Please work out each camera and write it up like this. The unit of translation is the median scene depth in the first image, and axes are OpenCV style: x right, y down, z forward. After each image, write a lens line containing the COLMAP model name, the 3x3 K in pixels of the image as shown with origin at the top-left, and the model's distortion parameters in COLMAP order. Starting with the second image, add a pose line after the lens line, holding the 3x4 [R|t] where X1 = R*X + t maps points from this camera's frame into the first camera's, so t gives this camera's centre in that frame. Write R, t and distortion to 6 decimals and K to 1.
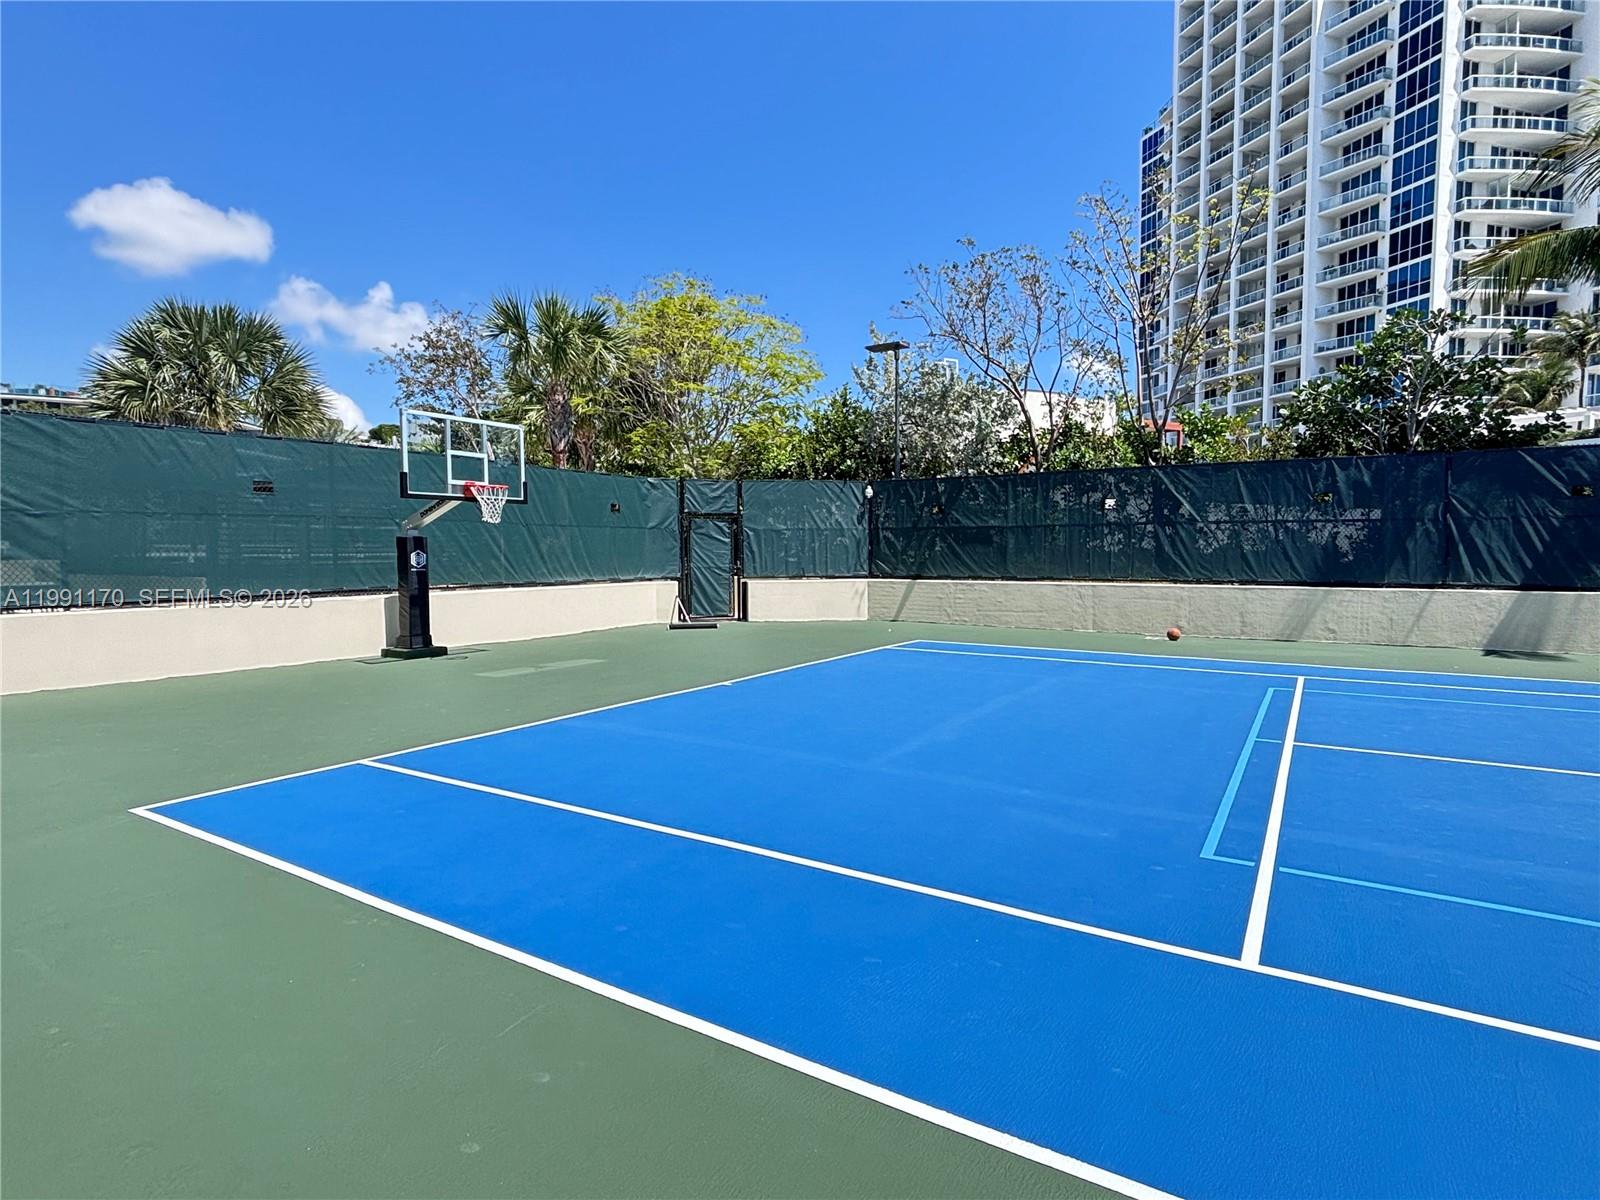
lens RADIAL K [[857.1, 0, 800.0], [0, 857.1, 600.0], [0, 0, 1]] dist [0.042536, -0.035414]
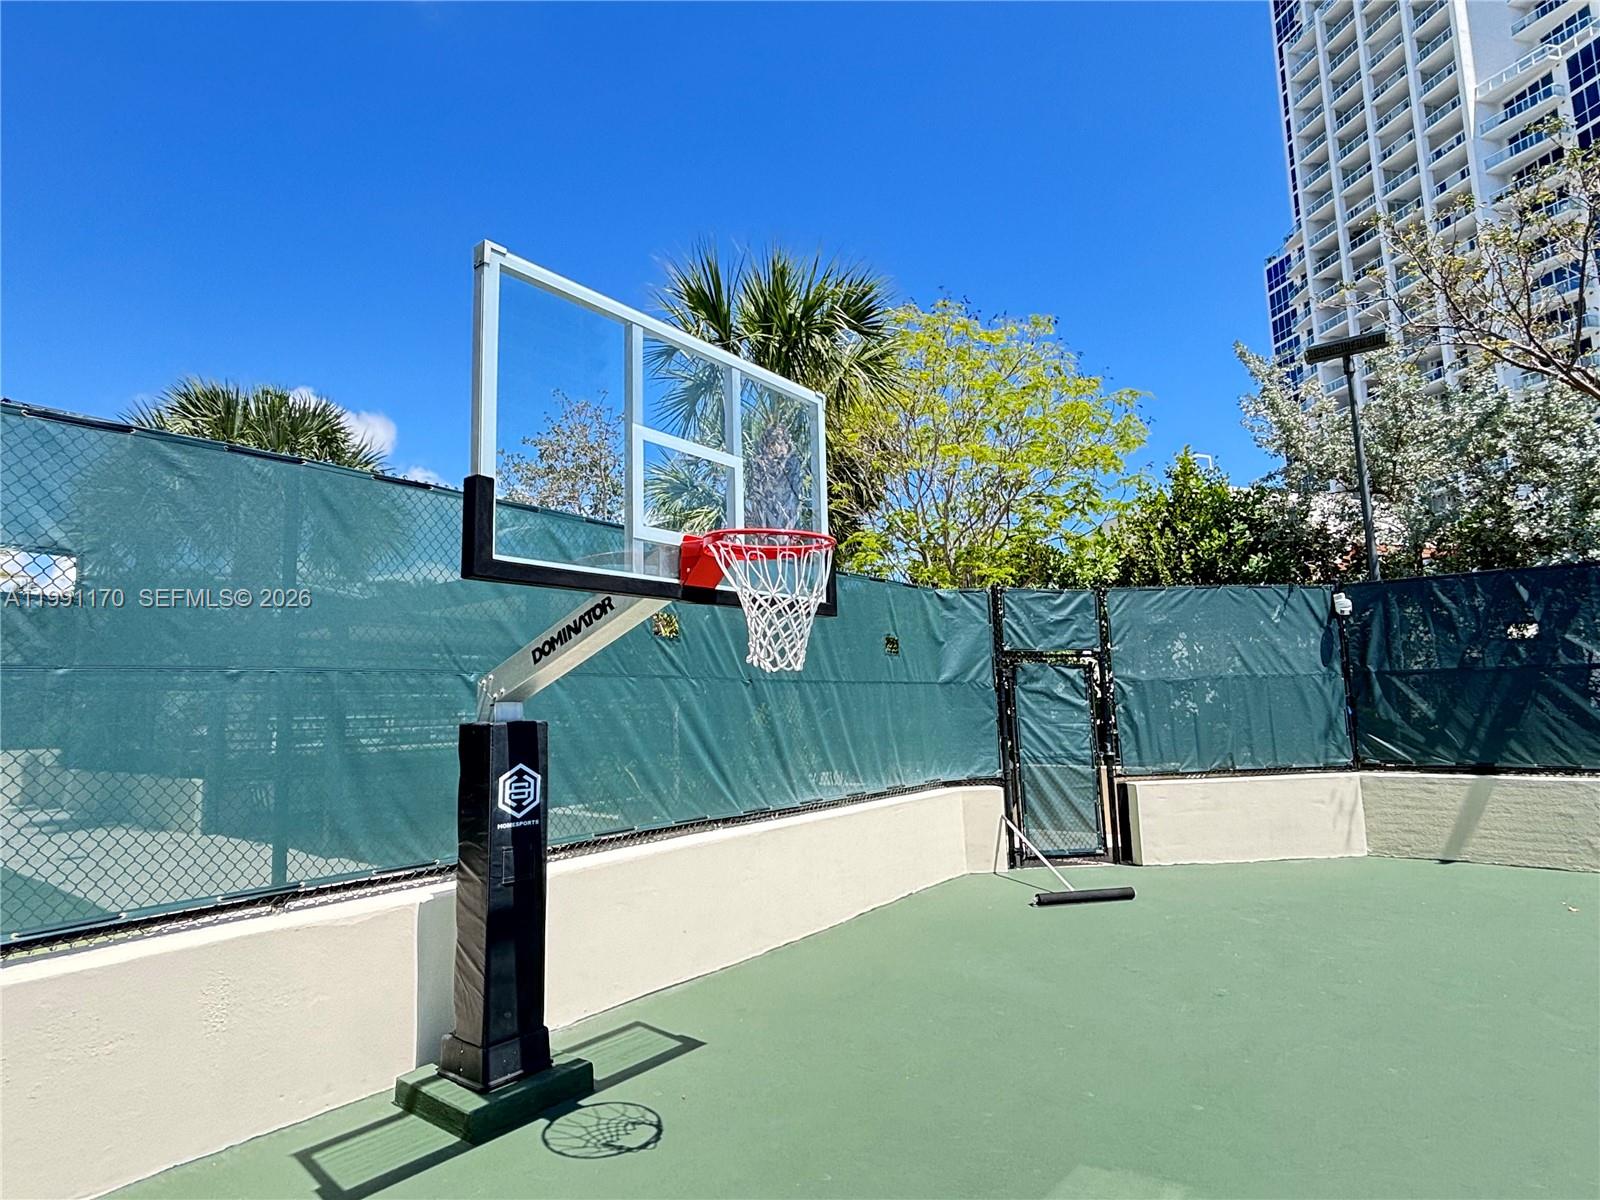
lens RADIAL K [[876.0, 0, 800.0], [0, 876.0, 600.0], [0, 0, 1]] dist [-0.000334, -0.000155]
pose [[0.993663, -0.035708, -0.106579, -0.198722], [0.016112, 0.983653, -0.179349, -0.038444], [0.111241, 0.176496, 0.977995, 0.448641]]
